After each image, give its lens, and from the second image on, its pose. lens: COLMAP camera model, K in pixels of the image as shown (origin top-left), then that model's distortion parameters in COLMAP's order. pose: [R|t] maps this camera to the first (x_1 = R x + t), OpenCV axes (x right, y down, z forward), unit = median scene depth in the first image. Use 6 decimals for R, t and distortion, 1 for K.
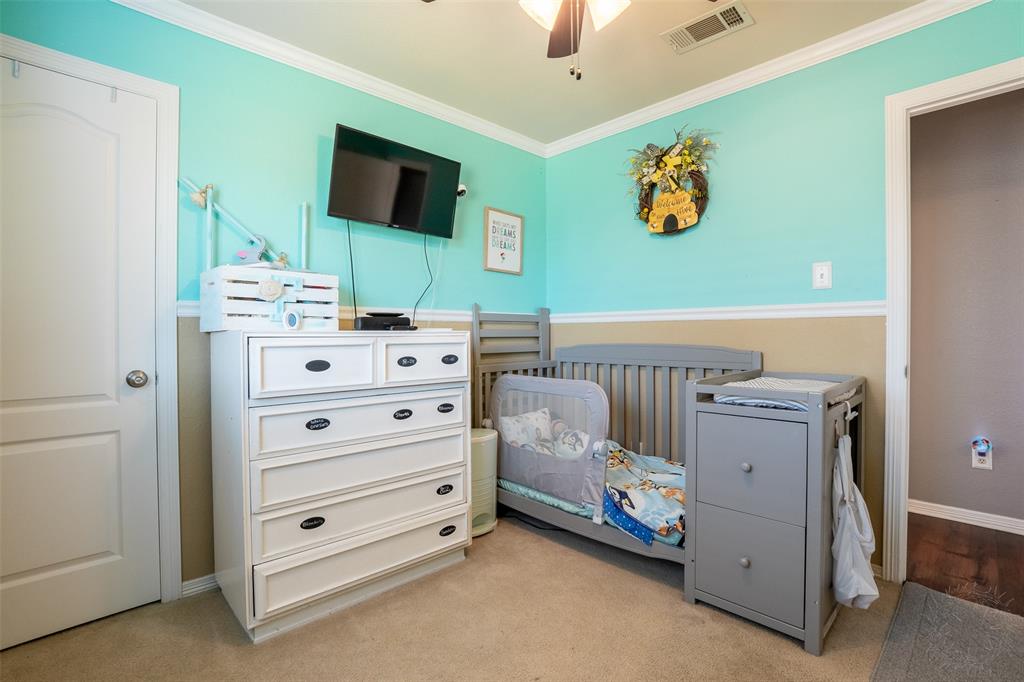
lens RADIAL K [[473.1, 0, 513.7], [0, 473.1, 338.6], [0, 0, 1]] dist [-0.074937, 0.026507]
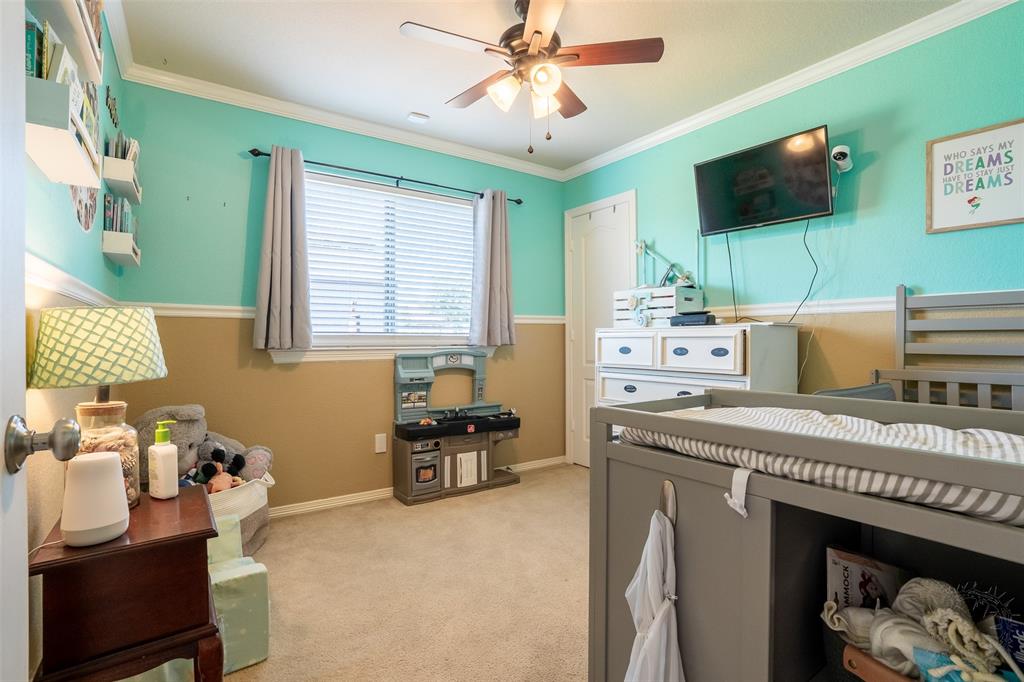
lens RADIAL K [[473.1, 0, 513.7], [0, 473.1, 338.6], [0, 0, 1]] dist [-0.074937, 0.026507]
pose [[-0.146461, 0.005831, -0.989199, 0.954660], [-0.003161, 0.999975, 0.006363, 0.007978], [0.989211, 0.004059, -0.146438, 0.692465]]
